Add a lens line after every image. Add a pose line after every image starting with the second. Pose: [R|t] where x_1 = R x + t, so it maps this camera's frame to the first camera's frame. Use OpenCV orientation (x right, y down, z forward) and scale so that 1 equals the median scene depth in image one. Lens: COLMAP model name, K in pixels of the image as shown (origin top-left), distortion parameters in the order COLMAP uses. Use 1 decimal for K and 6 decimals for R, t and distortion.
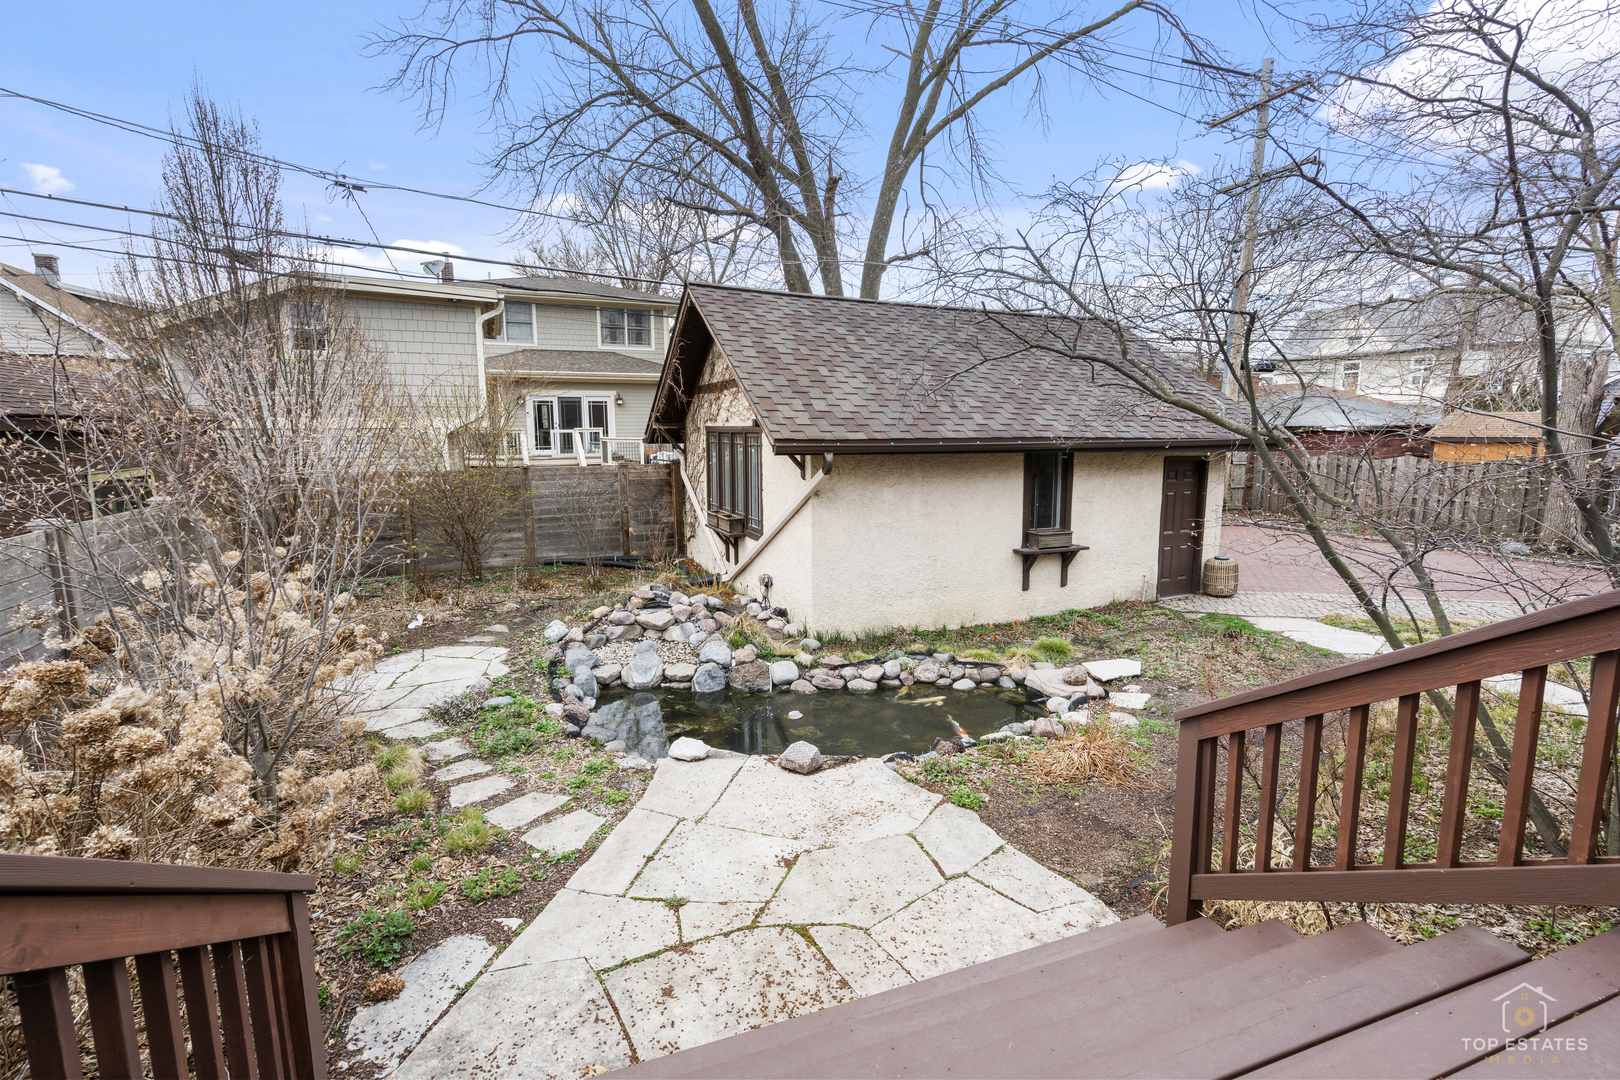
lens RADIAL K [[741.0, 0, 816.5], [0, 741.0, 538.1], [0, 0, 1]] dist [0.003339, 0.003670]
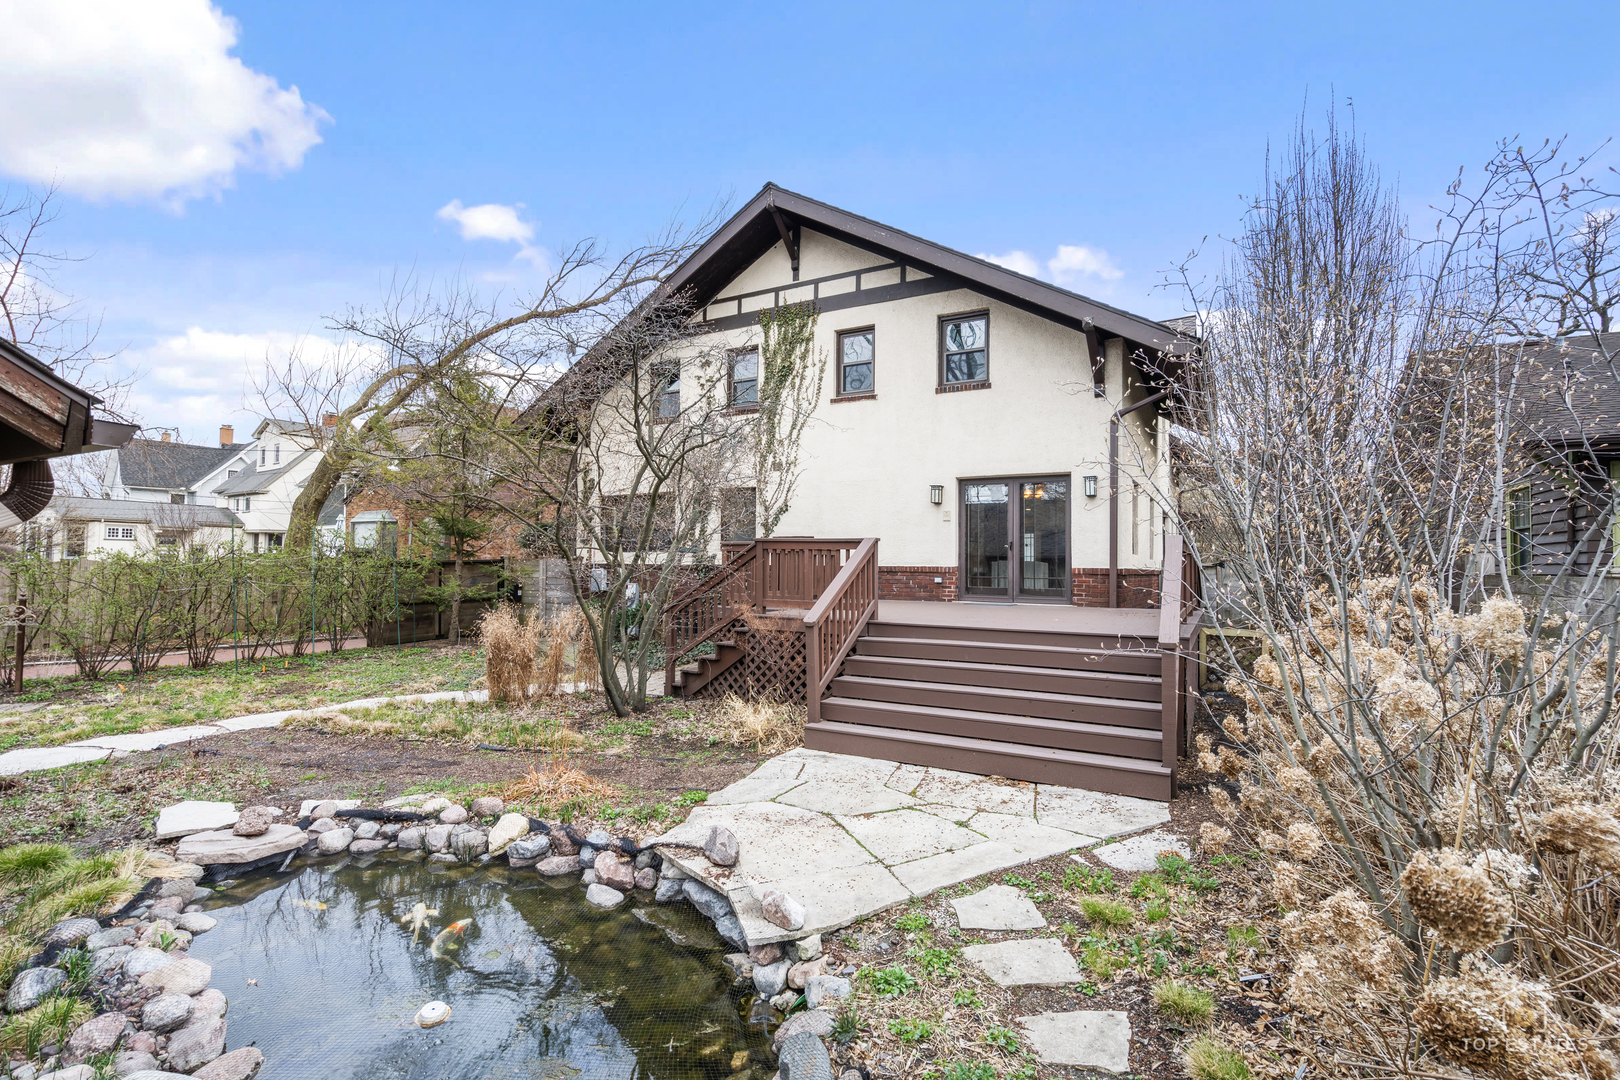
lens RADIAL K [[741.0, 0, 809.2], [0, 741.0, 538.6], [0, 0, 1]] dist [0.003339, 0.003670]
pose [[-0.655167, 0.028598, 0.754942, -0.358738], [0.101579, 0.993544, 0.050517, -0.041663], [-0.748624, 0.109784, -0.653842, 0.700782]]
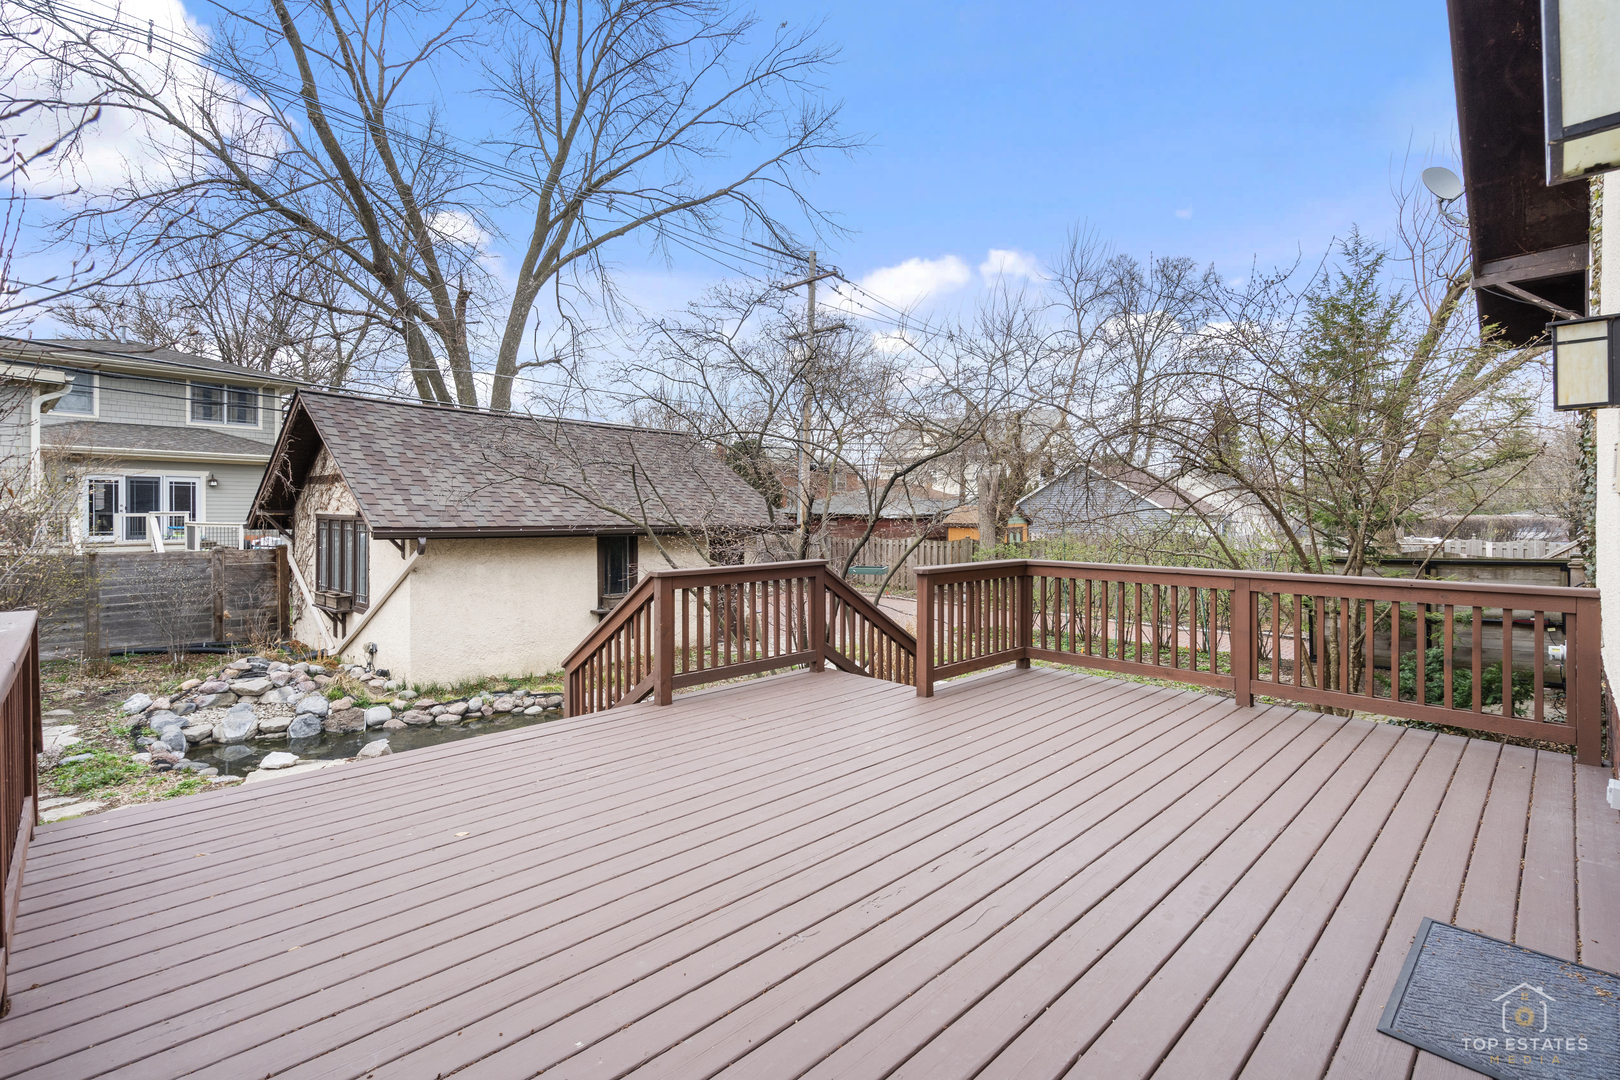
lens RADIAL K [[741.0, 0, 805.0], [0, 741.0, 518.1], [0, 0, 1]] dist [0.003339, 0.003670]
pose [[0.912763, 0.004480, 0.408465, 0.069309], [0.052092, 0.990499, -0.127269, 0.035899], [-0.405155, 0.137445, 0.903858, -0.314364]]
